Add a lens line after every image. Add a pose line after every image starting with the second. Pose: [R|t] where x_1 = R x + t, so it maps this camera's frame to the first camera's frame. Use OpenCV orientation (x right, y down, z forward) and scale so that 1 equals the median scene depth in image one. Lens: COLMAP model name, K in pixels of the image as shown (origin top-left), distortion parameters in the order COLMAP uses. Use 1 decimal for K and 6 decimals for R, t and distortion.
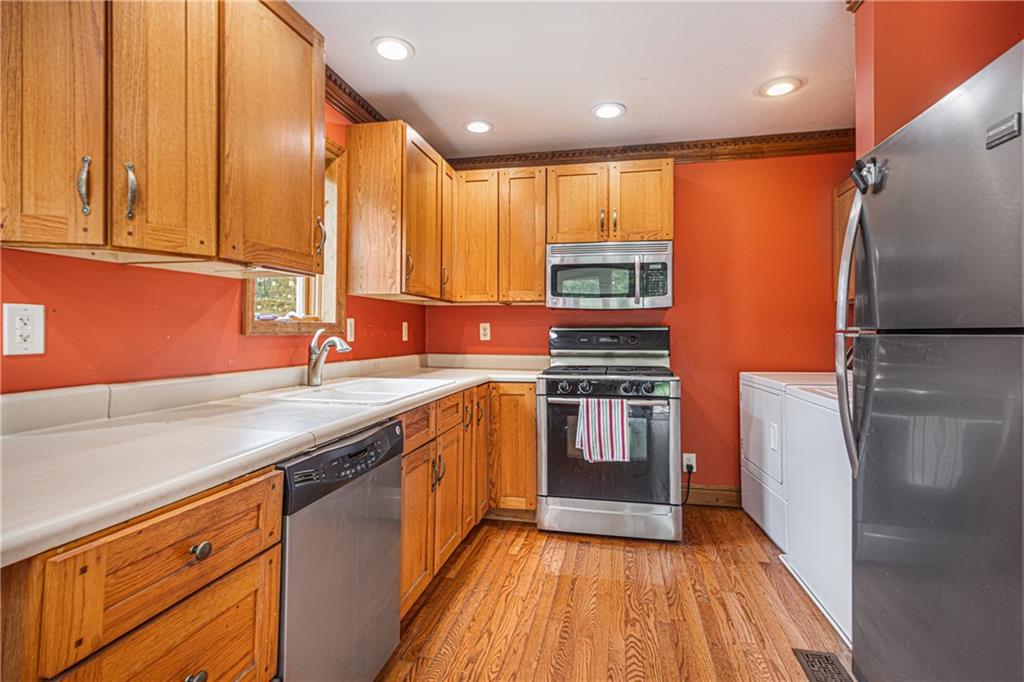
lens RADIAL K [[475.9, 0, 526.2], [0, 475.9, 326.6], [0, 0, 1]] dist [0.012687, 0.000346]
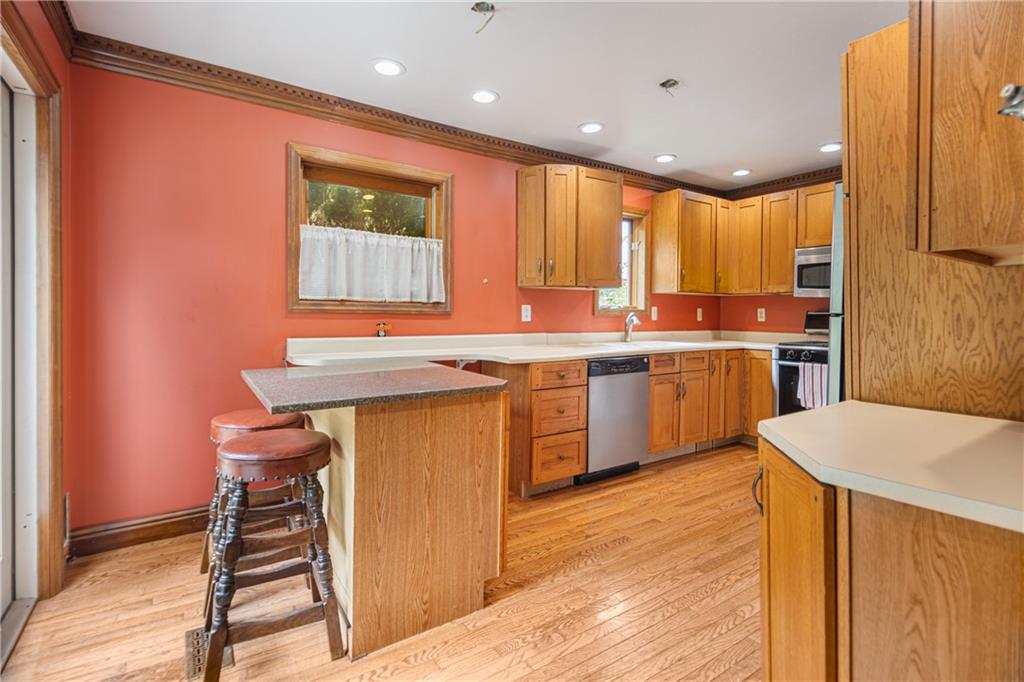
lens RADIAL K [[518.4, 0, 517.1], [0, 518.4, 318.9], [0, 0, 1]] dist [0.000988, 0.000089]
pose [[0.688419, 0.008534, -0.725263, 0.645038], [0.004592, 0.999859, 0.016124, -0.005569], [0.725299, -0.014431, 0.688283, -0.646010]]
